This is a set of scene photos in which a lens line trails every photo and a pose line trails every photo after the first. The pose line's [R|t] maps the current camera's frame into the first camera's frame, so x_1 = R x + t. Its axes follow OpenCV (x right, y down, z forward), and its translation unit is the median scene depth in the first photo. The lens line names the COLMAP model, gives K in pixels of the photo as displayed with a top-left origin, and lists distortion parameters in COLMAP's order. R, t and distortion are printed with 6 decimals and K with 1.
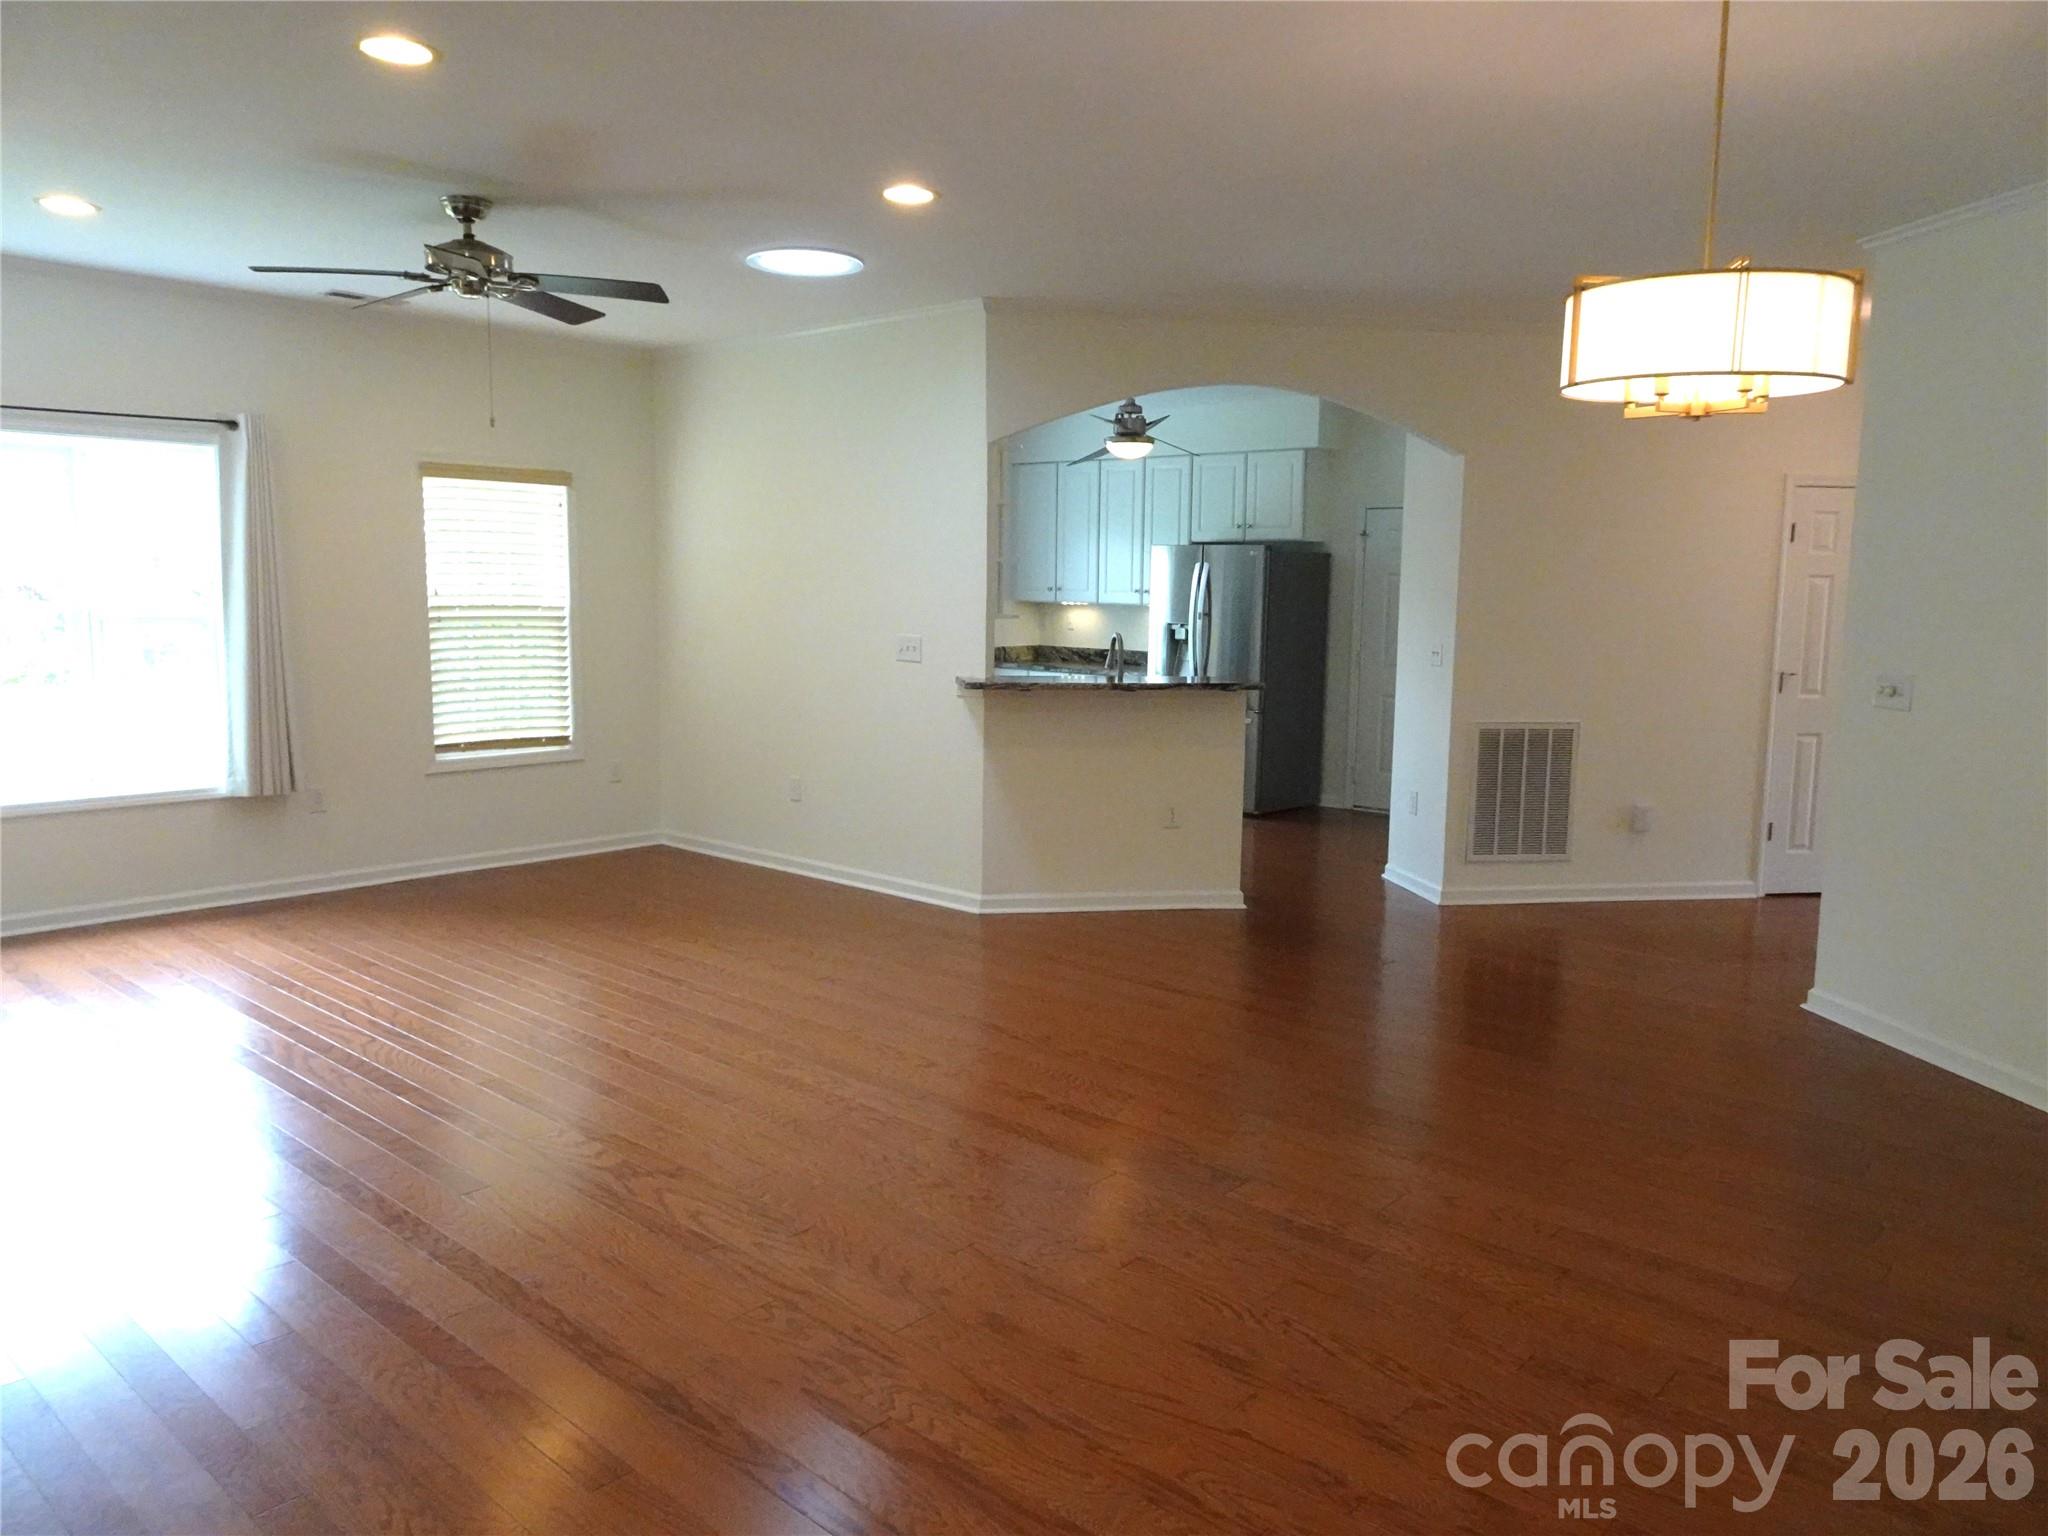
lens RADIAL K [[1473.0, 0, 1022.5], [0, 1473.0, 768.4], [0, 0, 1]] dist [0.005075, 0.003196]
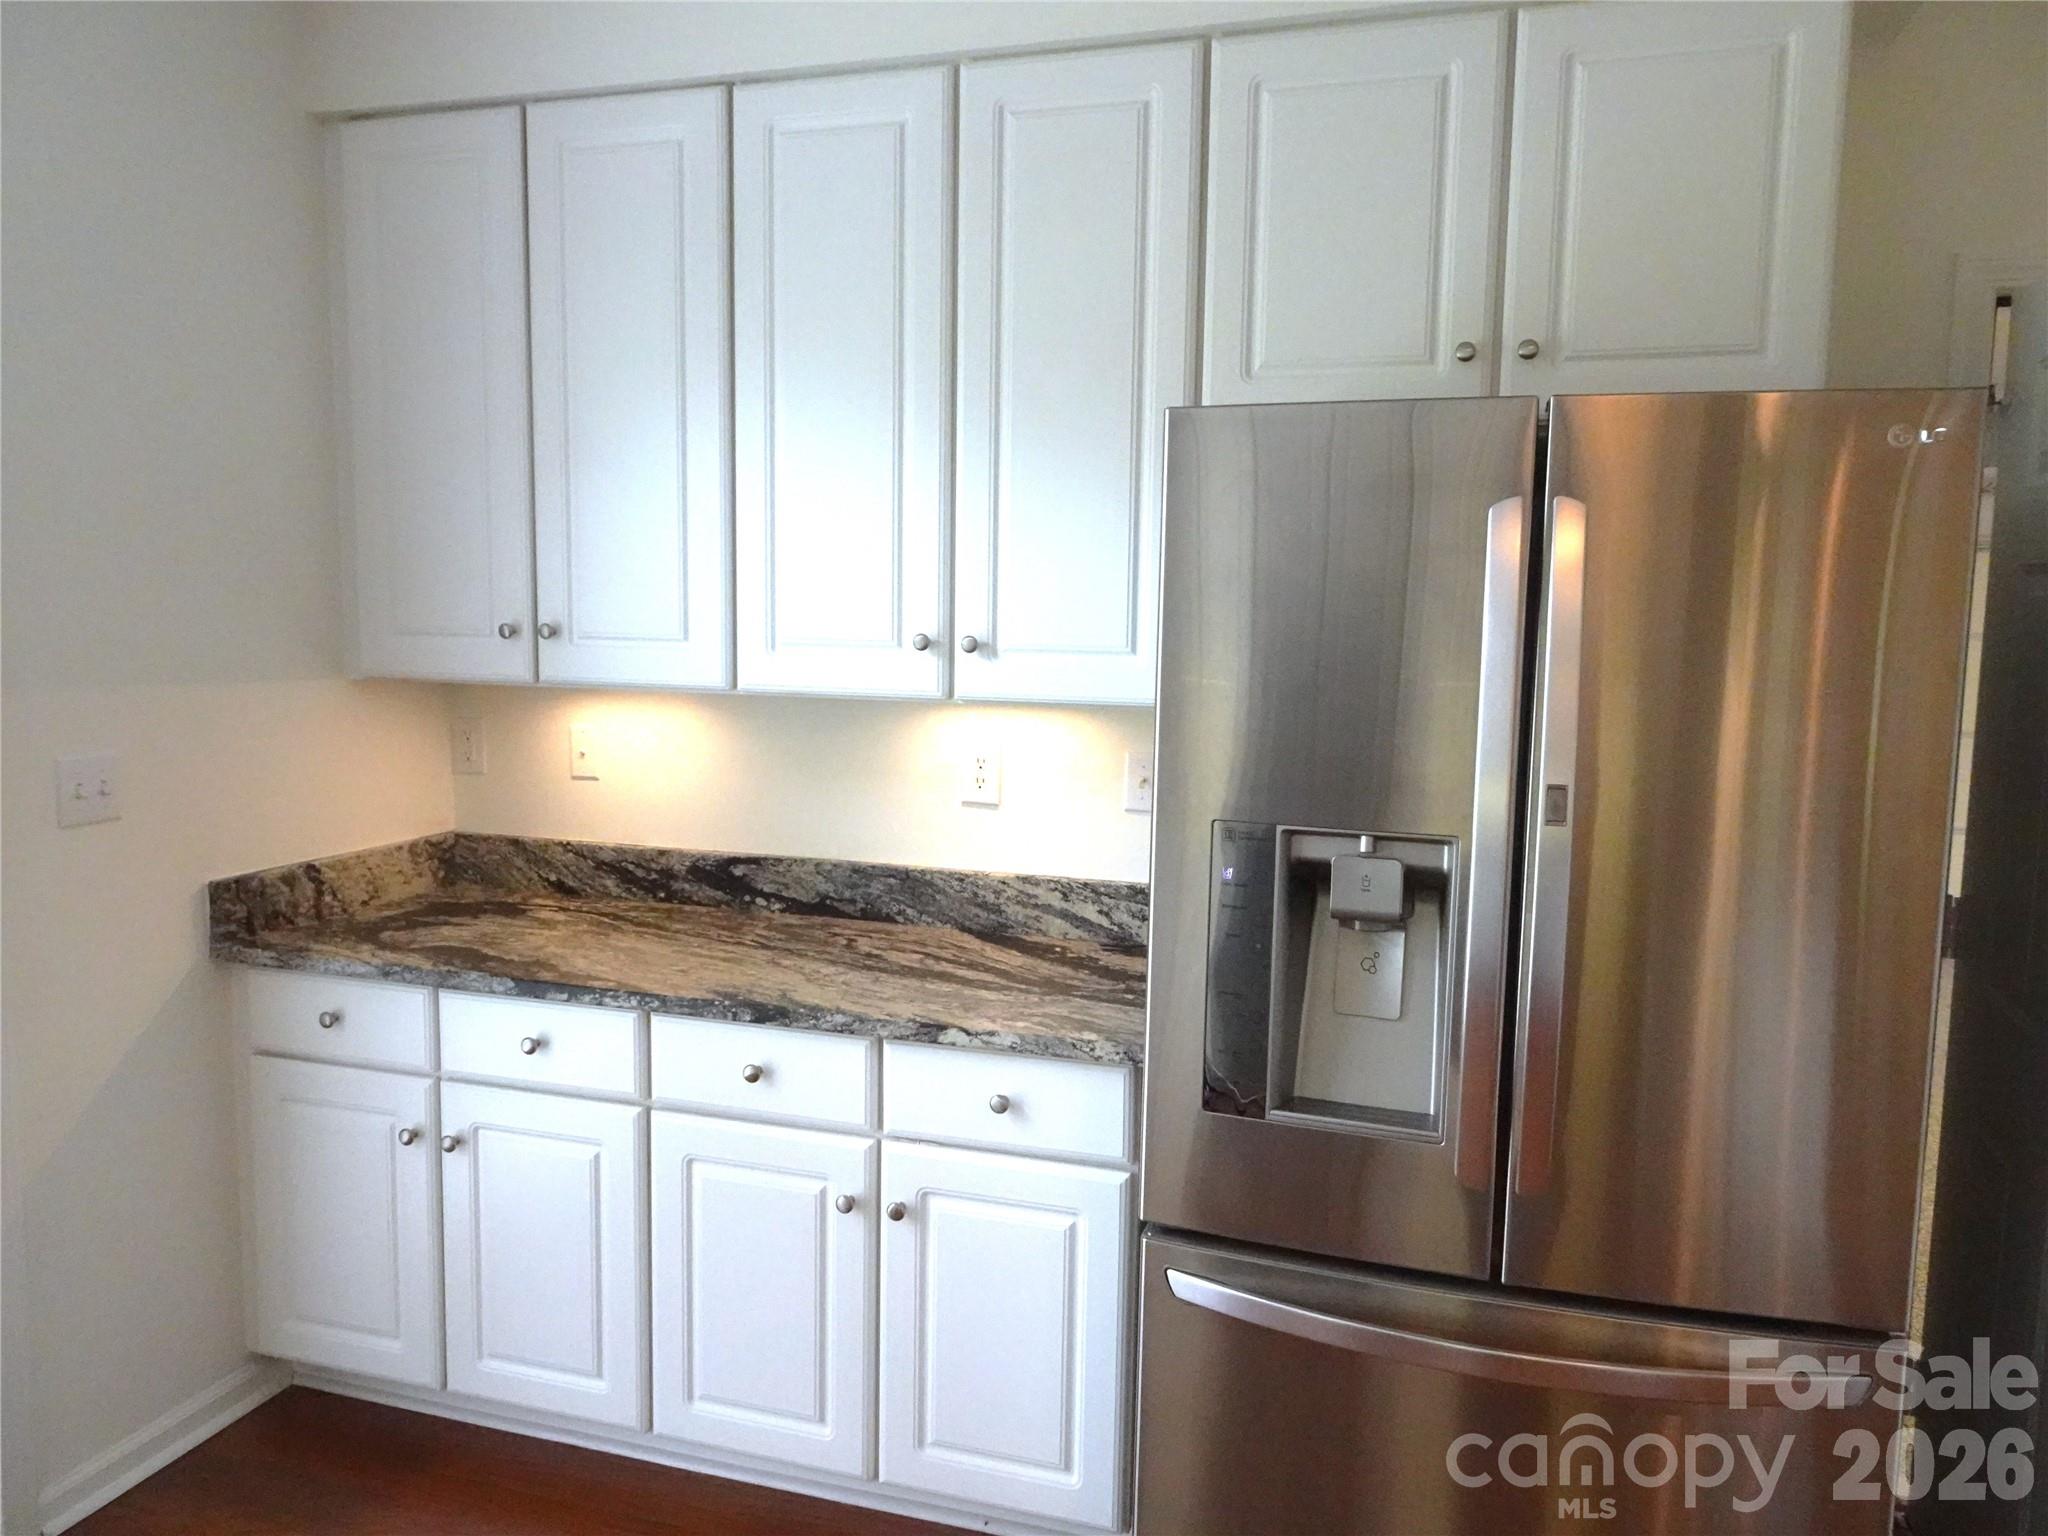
lens RADIAL K [[1473.0, 0, 1026.1], [0, 1473.0, 777.3], [0, 0, 1]] dist [0.005075, 0.003196]
pose [[0.913487, -0.042990, 0.404590, -0.002612], [0.046893, 0.998900, 0.000263, -0.093575], [-0.404156, 0.018732, 0.914498, 0.742613]]
